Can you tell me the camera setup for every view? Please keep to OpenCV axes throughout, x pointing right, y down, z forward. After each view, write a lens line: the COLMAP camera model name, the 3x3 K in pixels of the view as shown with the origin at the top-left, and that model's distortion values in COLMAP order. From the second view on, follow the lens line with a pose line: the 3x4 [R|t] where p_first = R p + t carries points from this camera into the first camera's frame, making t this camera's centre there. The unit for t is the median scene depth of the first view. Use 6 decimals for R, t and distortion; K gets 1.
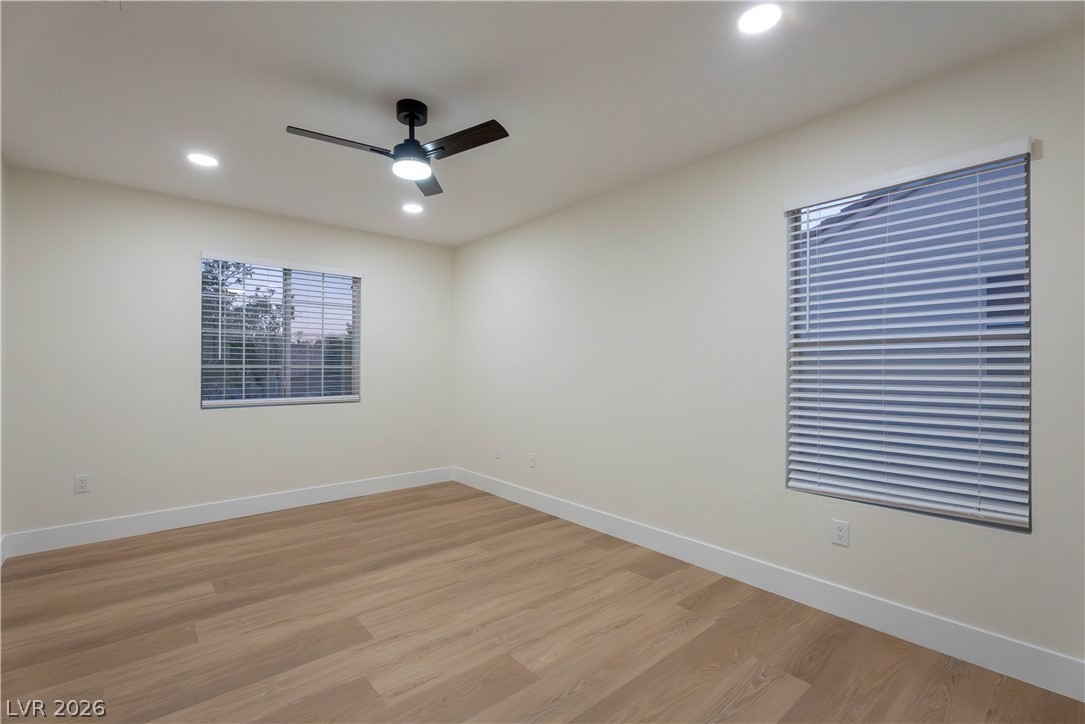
lens RADIAL K [[478.8, 0, 542.5], [0, 478.8, 362.0], [0, 0, 1]] dist [0.000159, -0.000054]
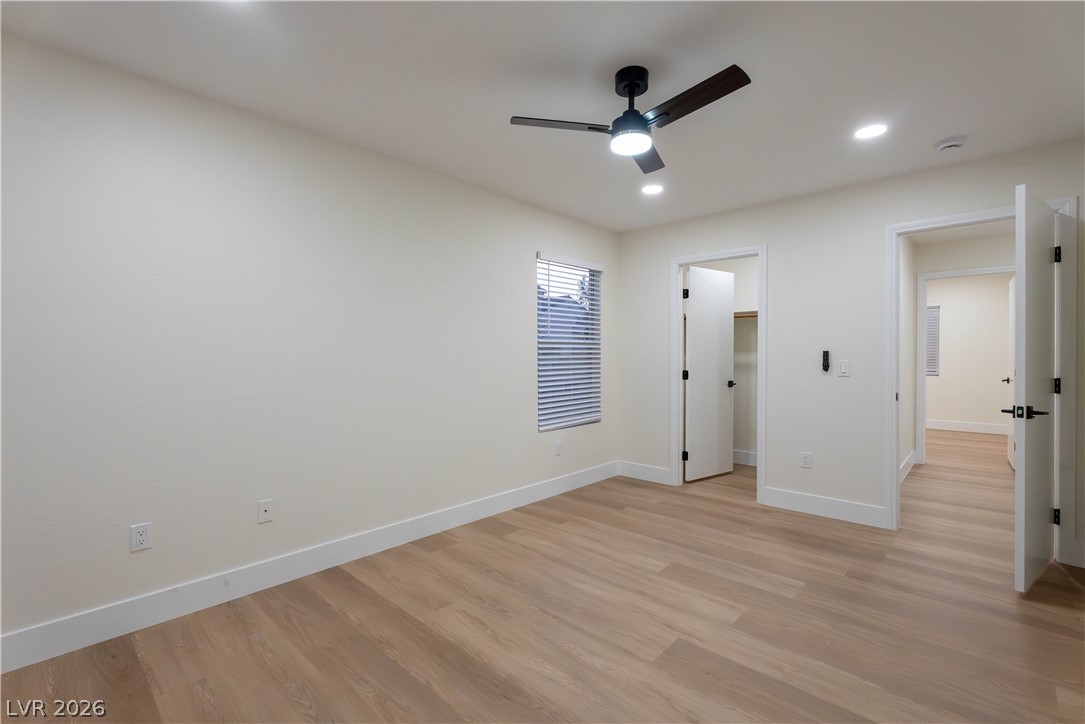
lens RADIAL K [[482.8, 0, 540.5], [0, 482.8, 355.6], [0, 0, 1]] dist [0.001156, 0.000133]
pose [[-0.105467, -0.004701, 0.994412, -1.103148], [-0.007845, 0.999962, 0.003895, 0.003699], [-0.994392, -0.007390, -0.105500, 1.184992]]
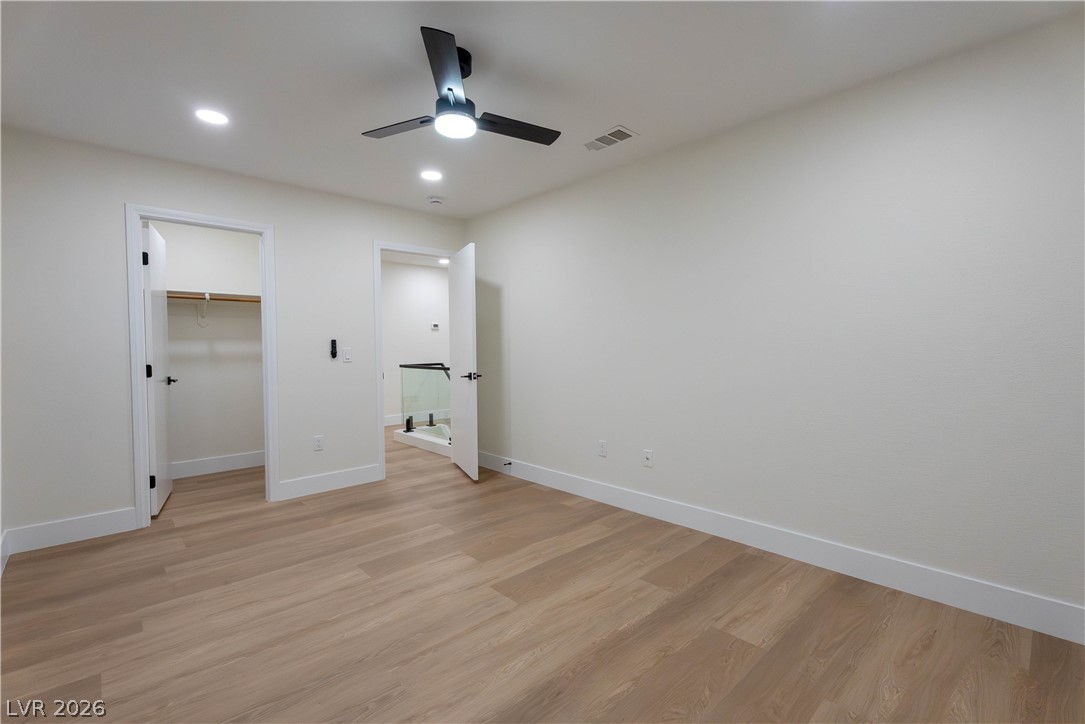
lens RADIAL K [[482.8, 0, 540.5], [0, 482.8, 355.6], [0, 0, 1]] dist [0.001156, 0.000133]
pose [[-0.999379, 0.002719, -0.035136, -0.369142], [0.002296, 0.999924, 0.012092, 0.023927], [0.035166, 0.012004, -0.999309, 1.810258]]
